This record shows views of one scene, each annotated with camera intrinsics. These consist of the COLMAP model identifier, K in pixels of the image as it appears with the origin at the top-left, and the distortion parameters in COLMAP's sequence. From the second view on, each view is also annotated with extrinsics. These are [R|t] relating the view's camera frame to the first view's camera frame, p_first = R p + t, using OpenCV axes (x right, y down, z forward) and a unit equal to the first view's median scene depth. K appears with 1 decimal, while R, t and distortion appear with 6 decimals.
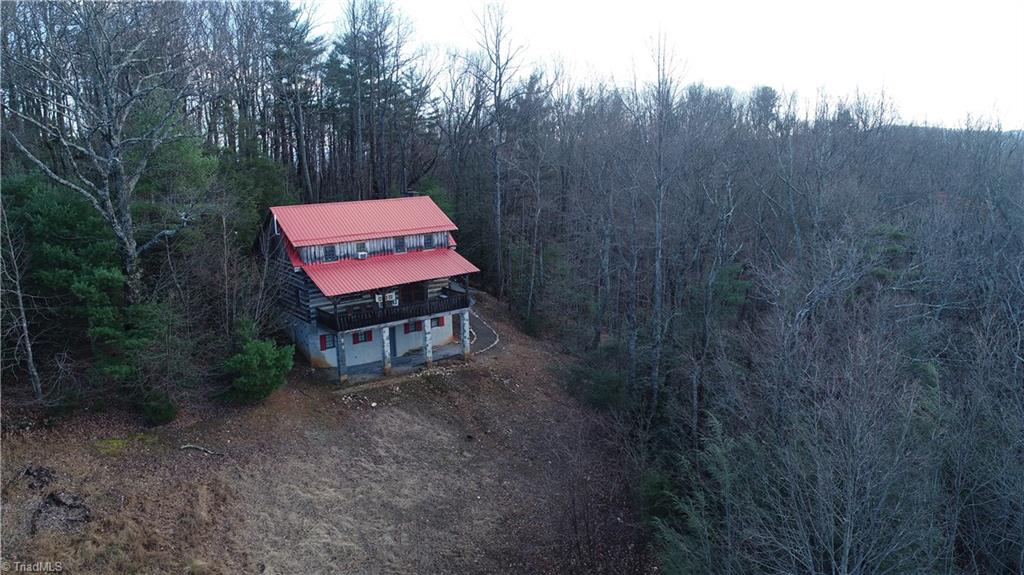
lens RADIAL K [[712.4, 0, 512.0], [0, 712.4, 287.5], [0, 0, 1]] dist [-0.000190, -0.001139]
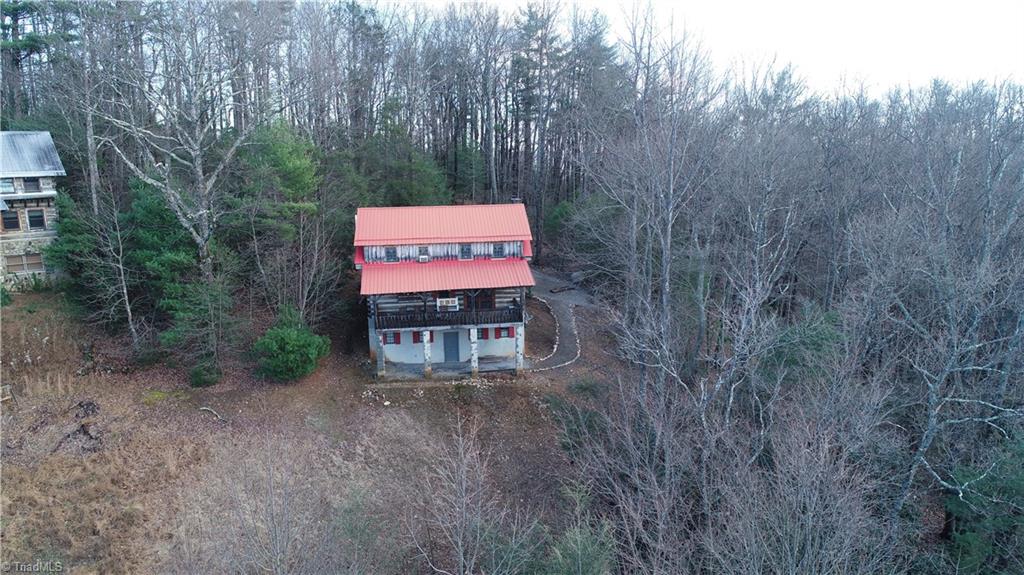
lens RADIAL K [[712.4, 0, 512.0], [0, 712.4, 287.5], [0, 0, 1]] dist [-0.000190, -0.001139]
pose [[0.869556, 0.105116, -0.482517, 0.401123], [-0.102949, 0.994202, 0.031059, -0.048779], [0.482984, 0.022667, 0.875336, 0.158922]]
